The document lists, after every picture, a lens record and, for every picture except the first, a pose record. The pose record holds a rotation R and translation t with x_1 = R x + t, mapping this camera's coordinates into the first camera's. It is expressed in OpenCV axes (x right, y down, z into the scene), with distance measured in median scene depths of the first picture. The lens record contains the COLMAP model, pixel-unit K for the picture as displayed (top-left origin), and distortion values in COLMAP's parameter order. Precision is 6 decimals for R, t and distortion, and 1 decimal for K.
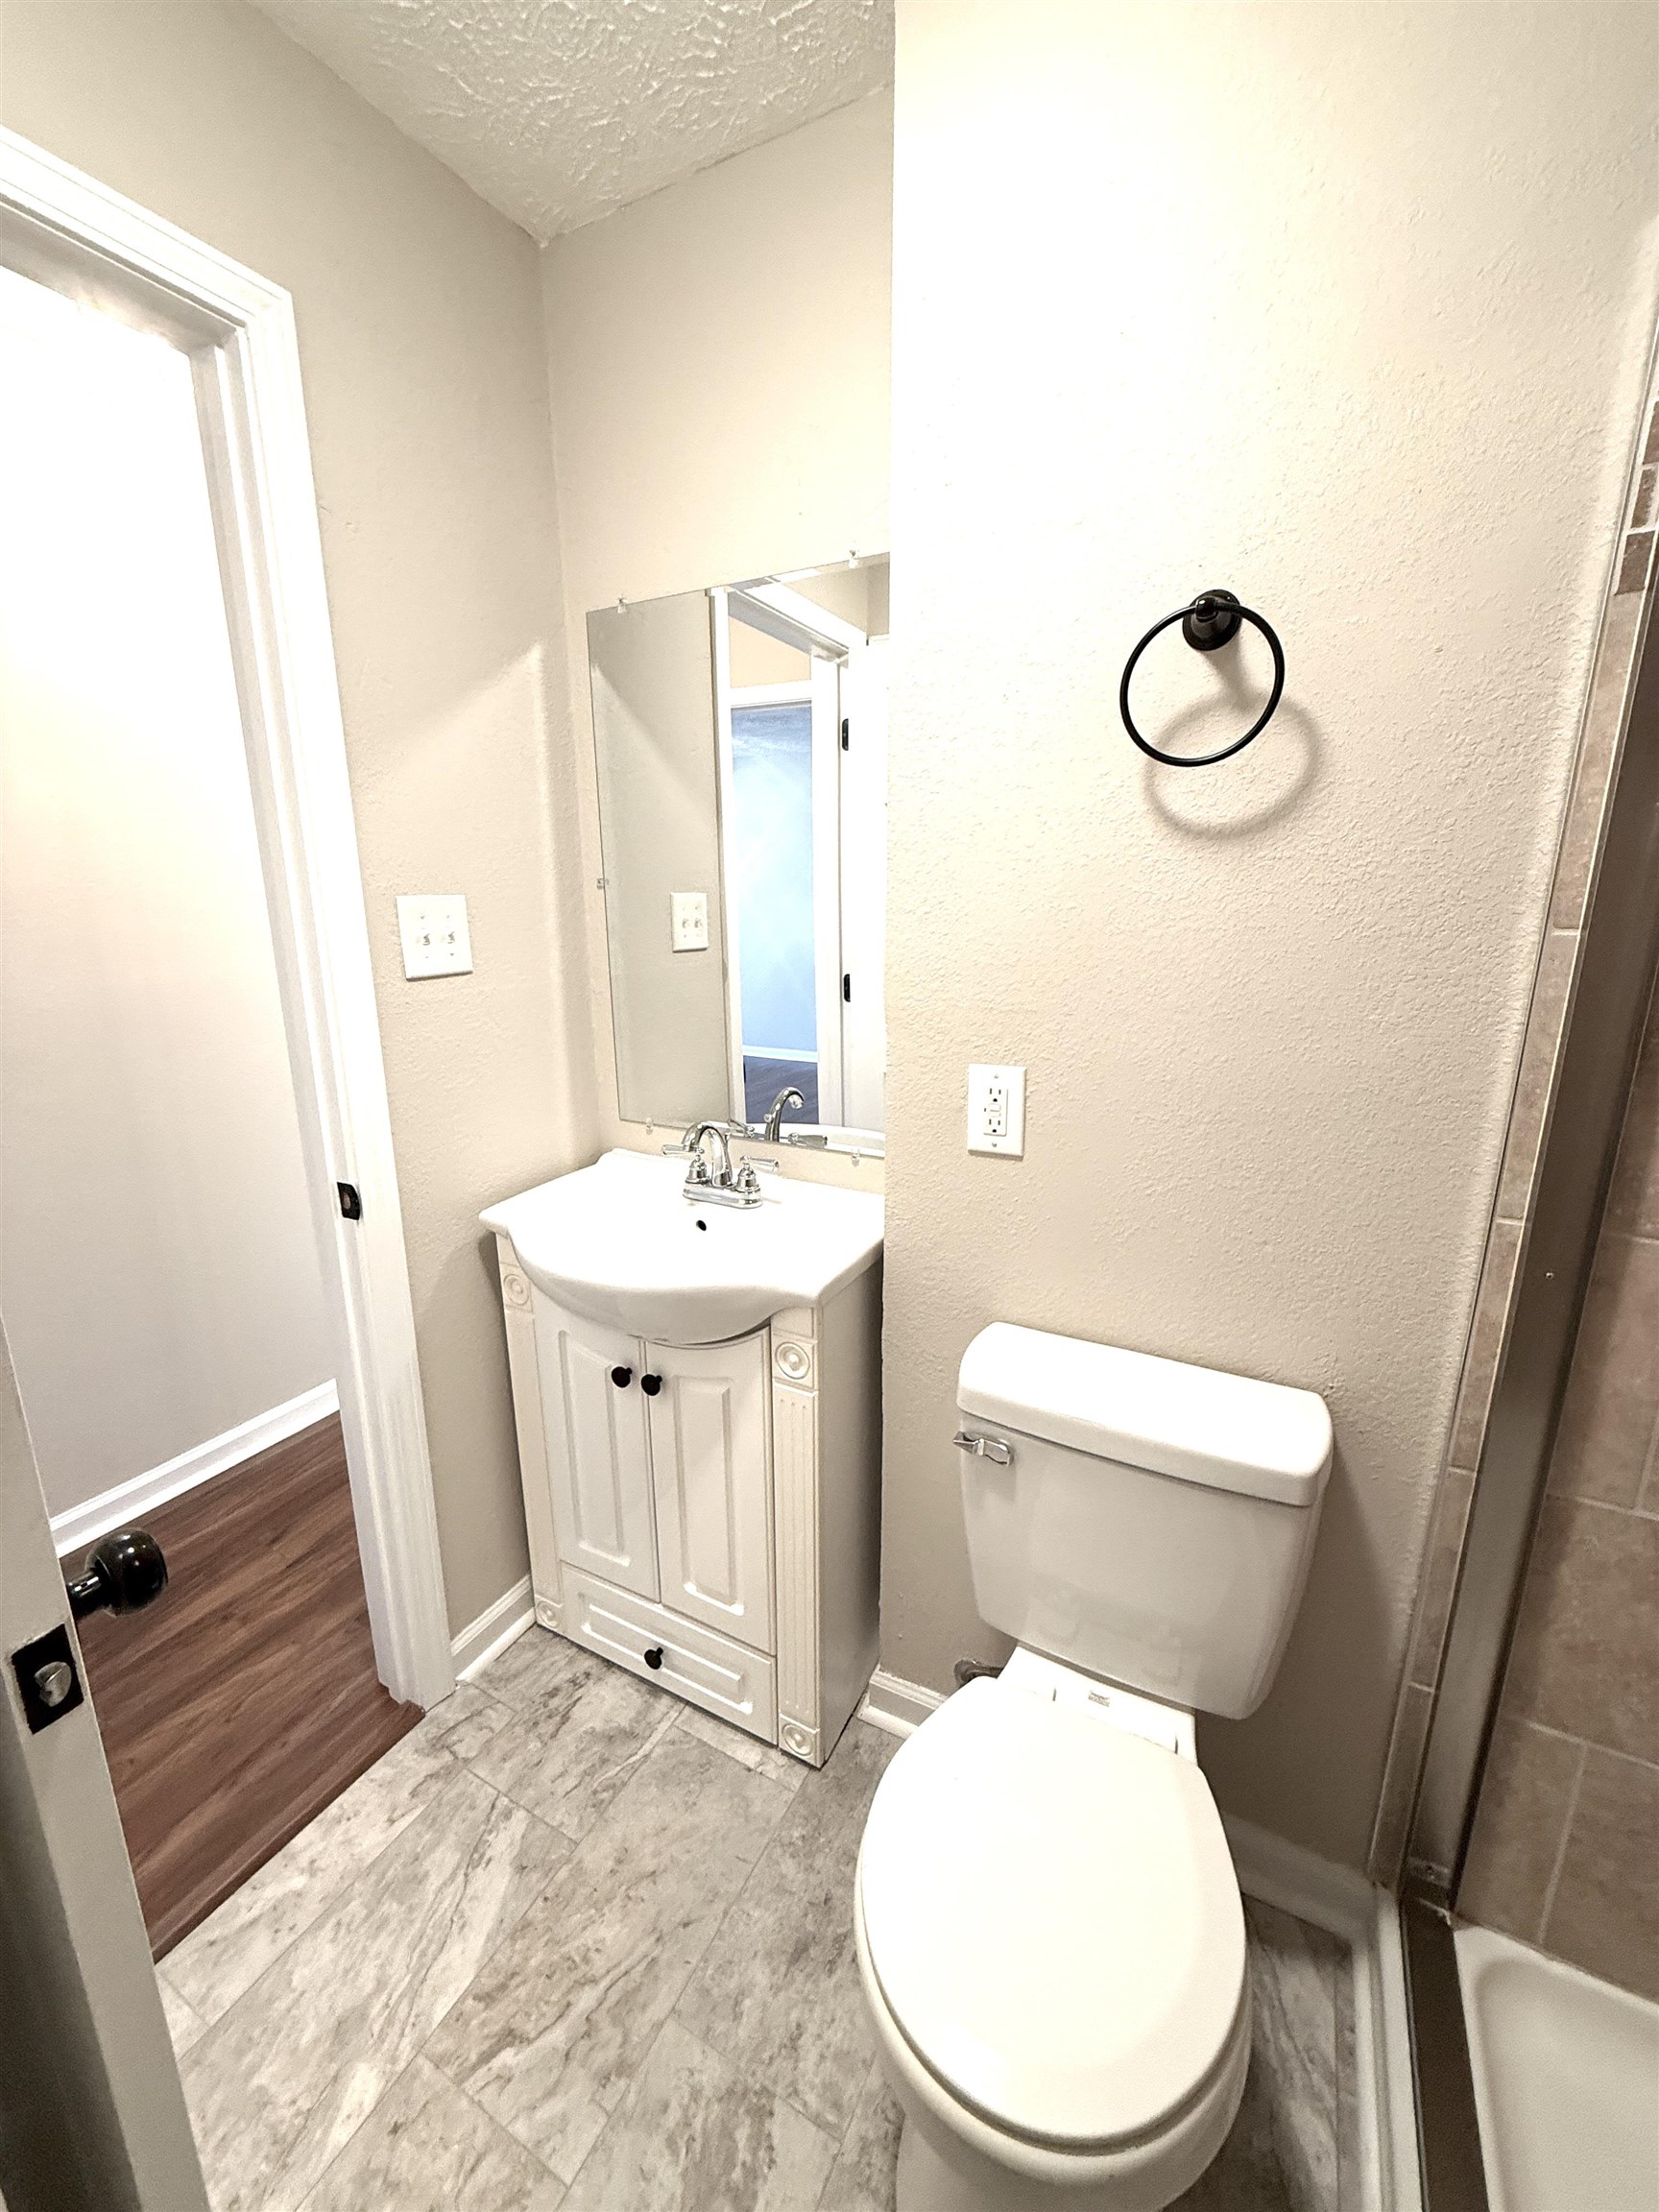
lens RADIAL K [[885.8, 0, 832.7], [0, 885.8, 1095.7], [0, 0, 1]] dist [0.000508, 0.000917]
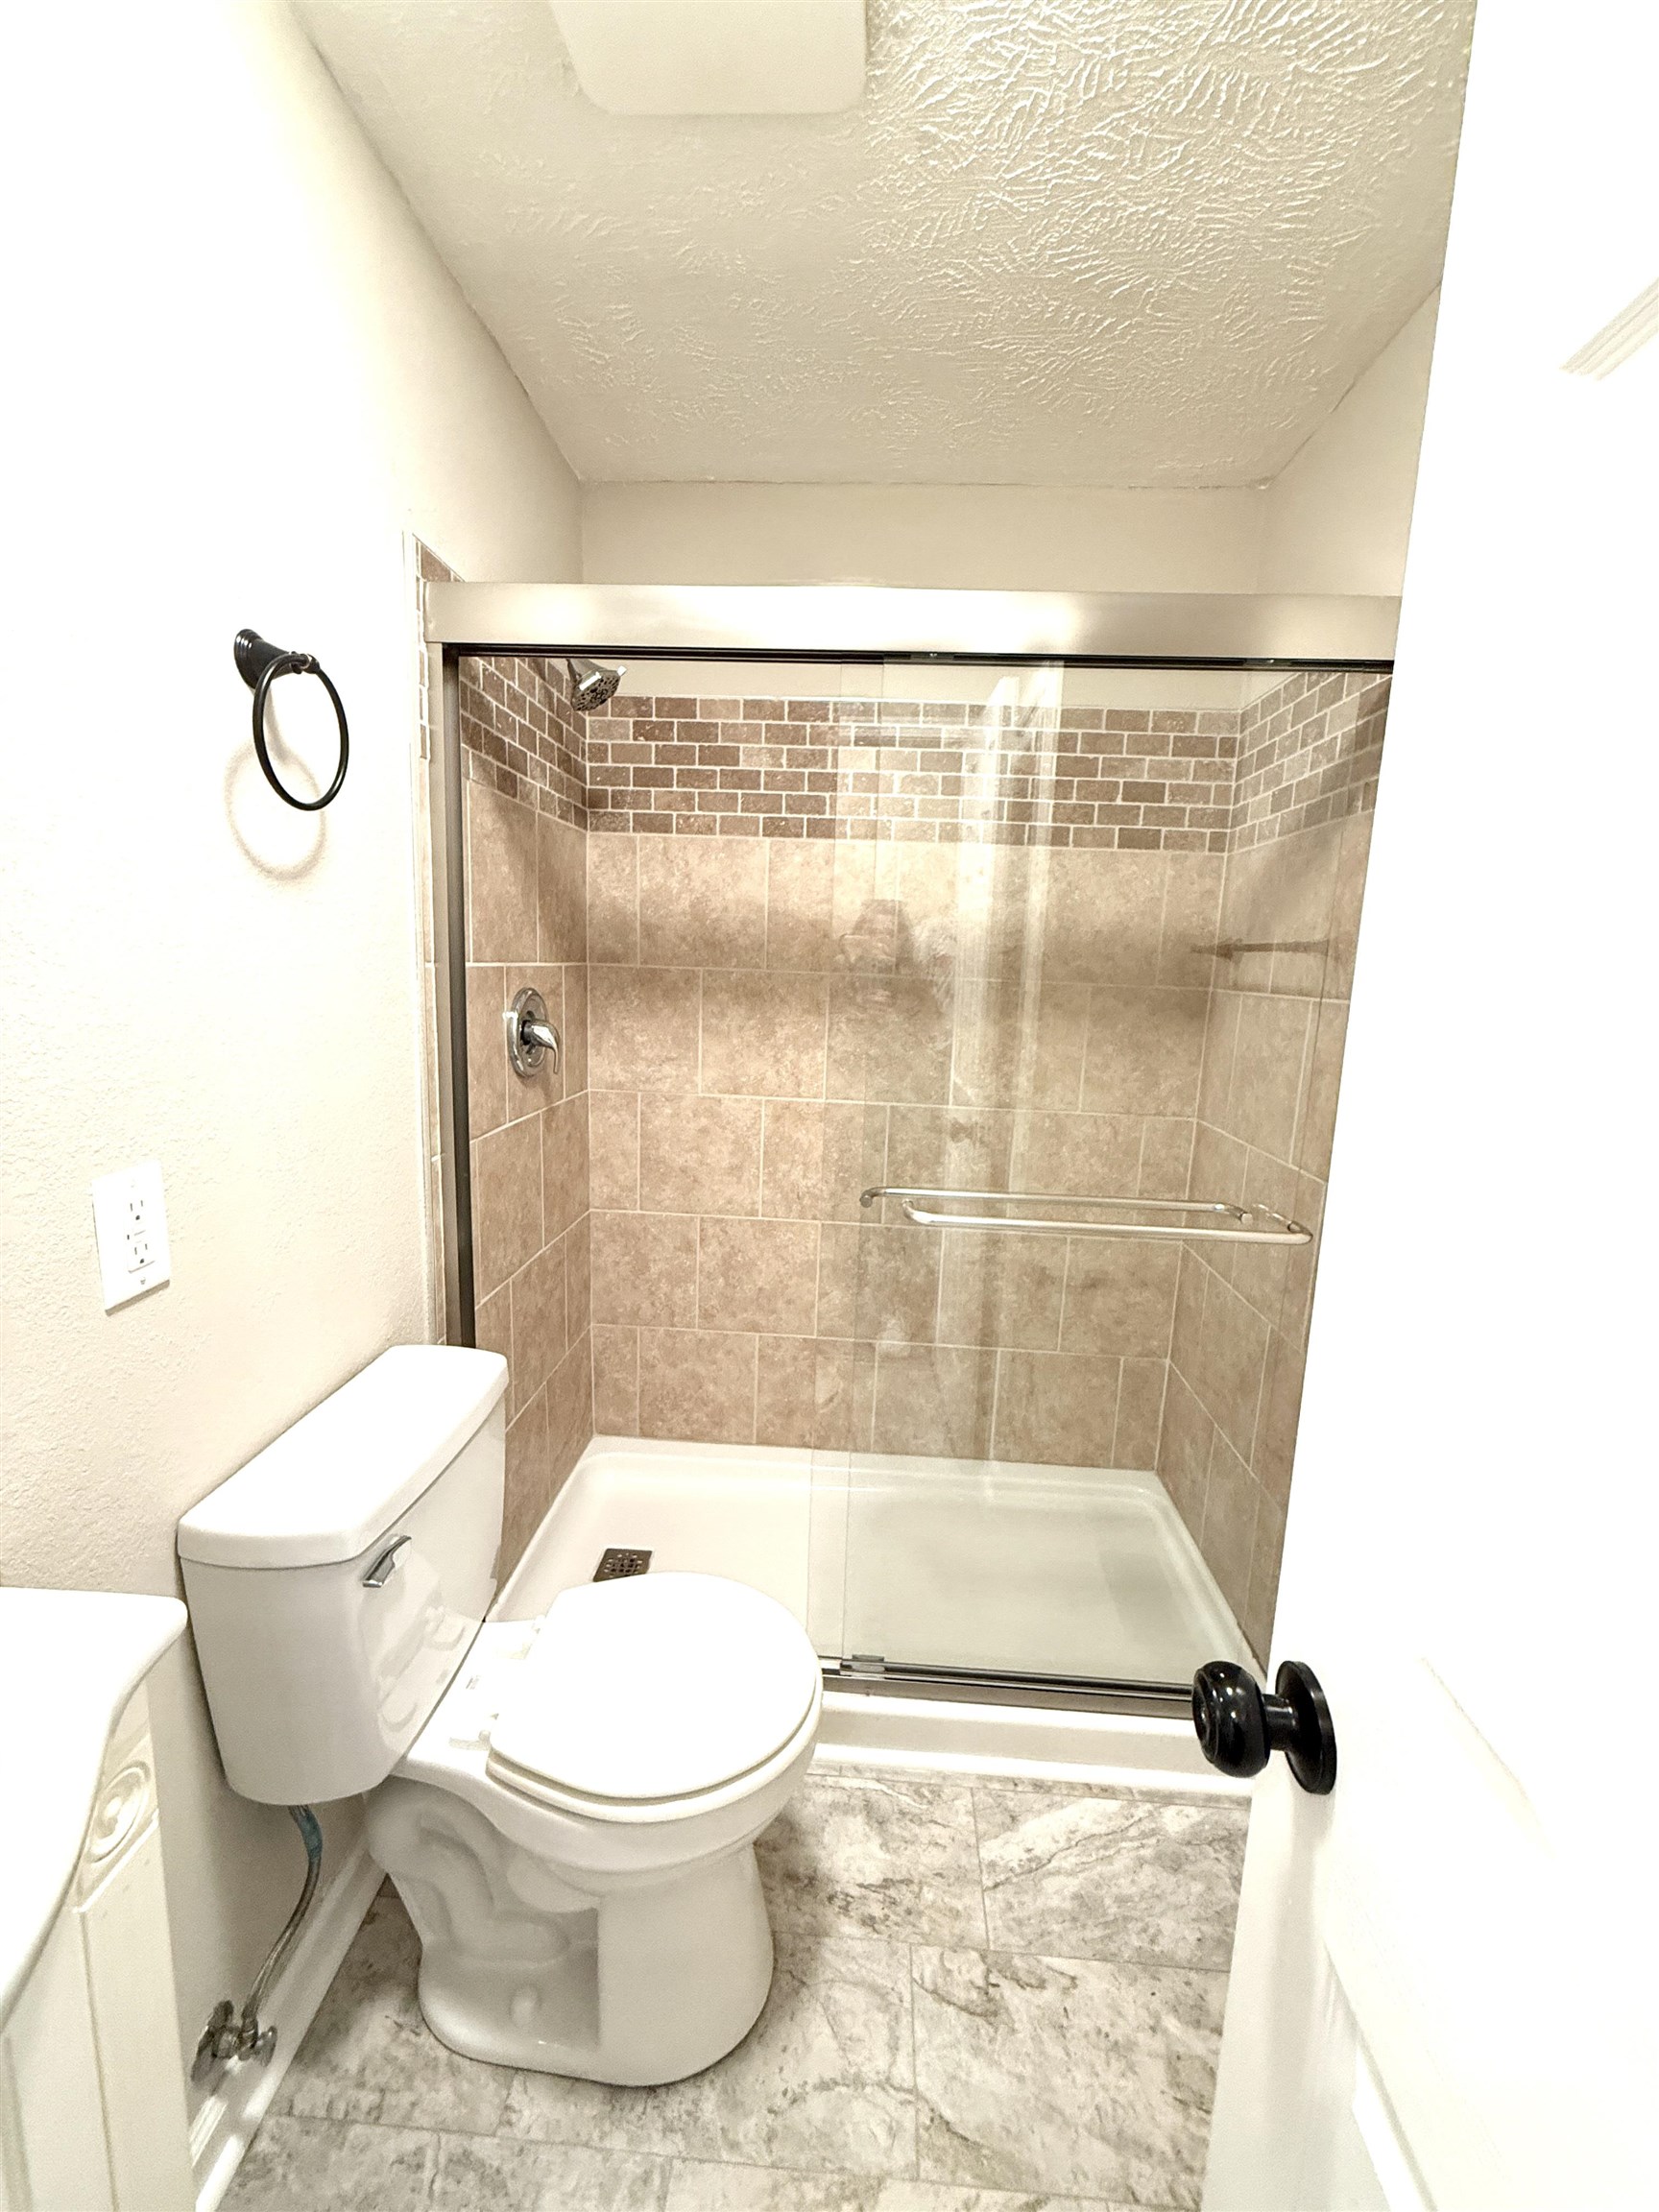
lens RADIAL K [[885.8, 0, 827.8], [0, 885.8, 1105.6], [0, 0, 1]] dist [0.000508, 0.000917]
pose [[-0.424160, -0.155796, 0.892085, -0.644087], [0.182470, 0.950183, 0.252701, -0.176107], [-0.887014, 0.269964, -0.374601, 0.806102]]
